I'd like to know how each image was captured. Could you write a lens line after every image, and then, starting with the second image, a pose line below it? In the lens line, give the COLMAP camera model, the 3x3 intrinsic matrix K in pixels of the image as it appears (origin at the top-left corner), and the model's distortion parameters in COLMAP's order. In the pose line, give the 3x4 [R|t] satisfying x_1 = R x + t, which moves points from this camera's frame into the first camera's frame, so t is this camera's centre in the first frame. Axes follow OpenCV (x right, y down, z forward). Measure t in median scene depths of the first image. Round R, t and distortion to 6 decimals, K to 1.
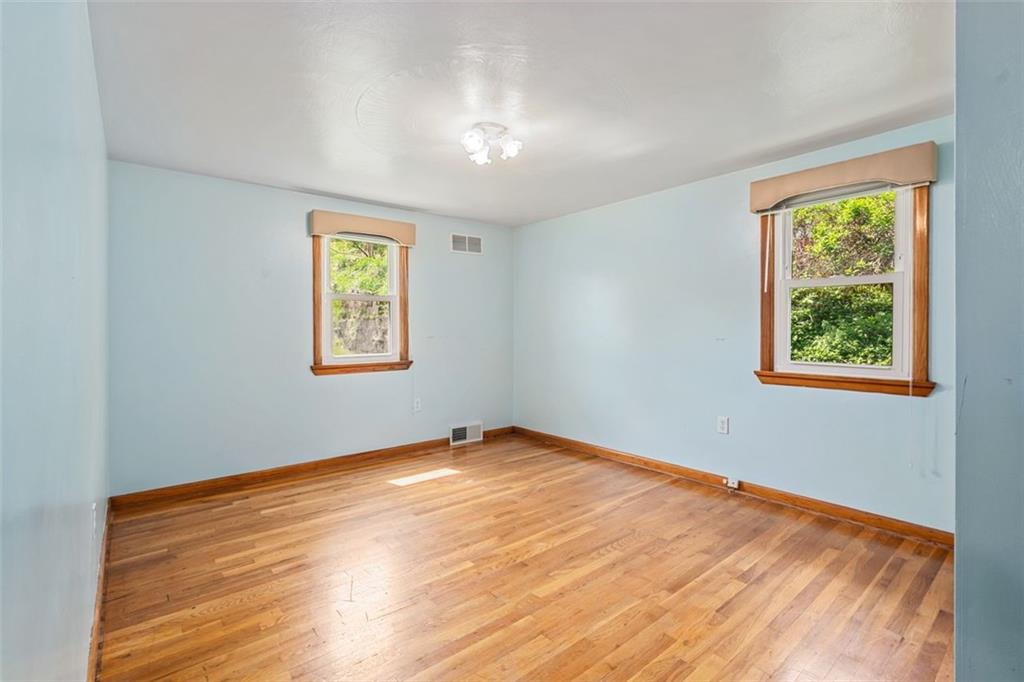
lens RADIAL K [[465.9, 0, 516.9], [0, 465.9, 331.6], [0, 0, 1]] dist [-0.011848, 0.000347]
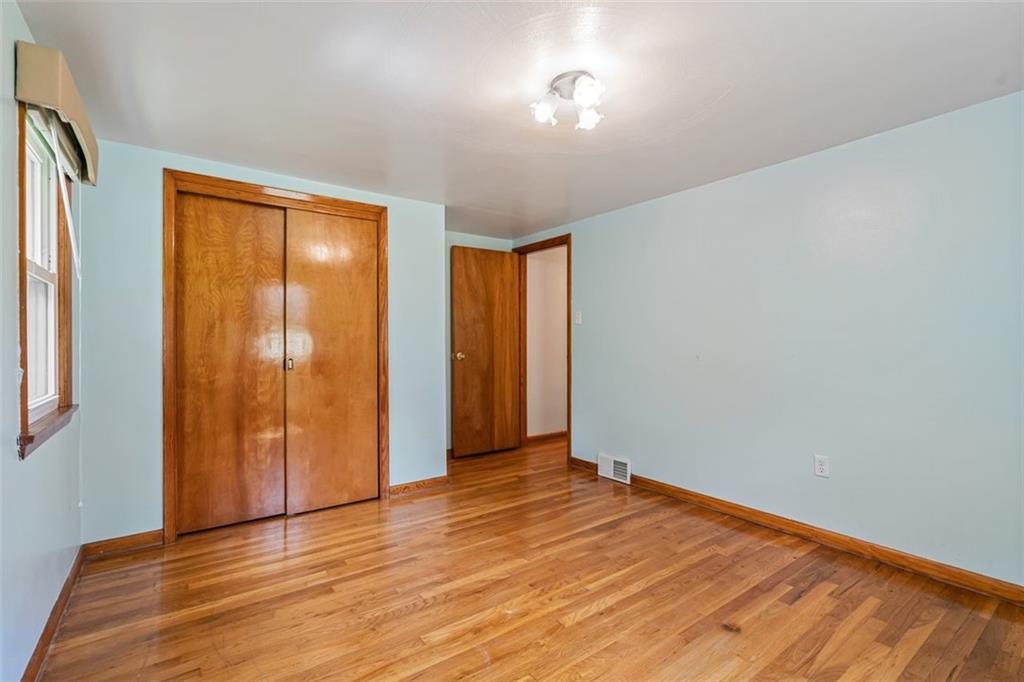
lens RADIAL K [[465.9, 0, 511.7], [0, 465.9, 339.4], [0, 0, 1]] dist [-0.011848, 0.000347]
pose [[-0.997121, 0.006696, 0.075526, -0.013101], [0.007561, 0.999909, 0.011169, -0.017027], [-0.075444, 0.011707, -0.997081, 1.589924]]
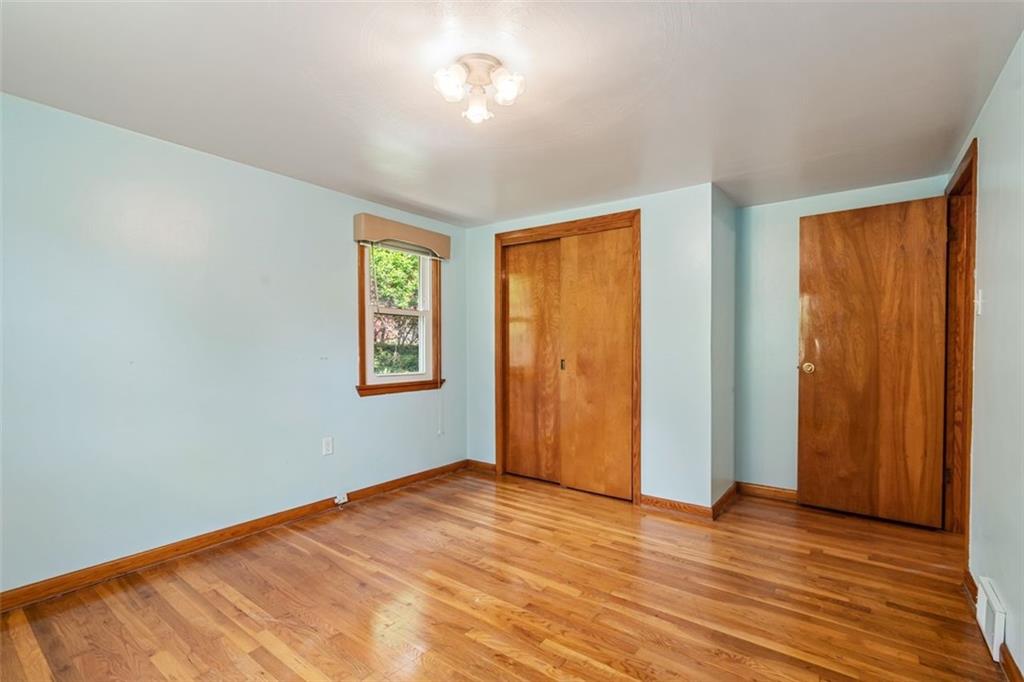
lens RADIAL K [[465.9, 0, 496.3], [0, 465.9, 358.3], [0, 0, 1]] dist [-0.011848, 0.000347]
pose [[-0.206799, -0.023400, 0.978103, -0.689107], [0.011025, 0.999595, 0.026245, -0.006231], [-0.978321, 0.016211, -0.206458, 1.008446]]
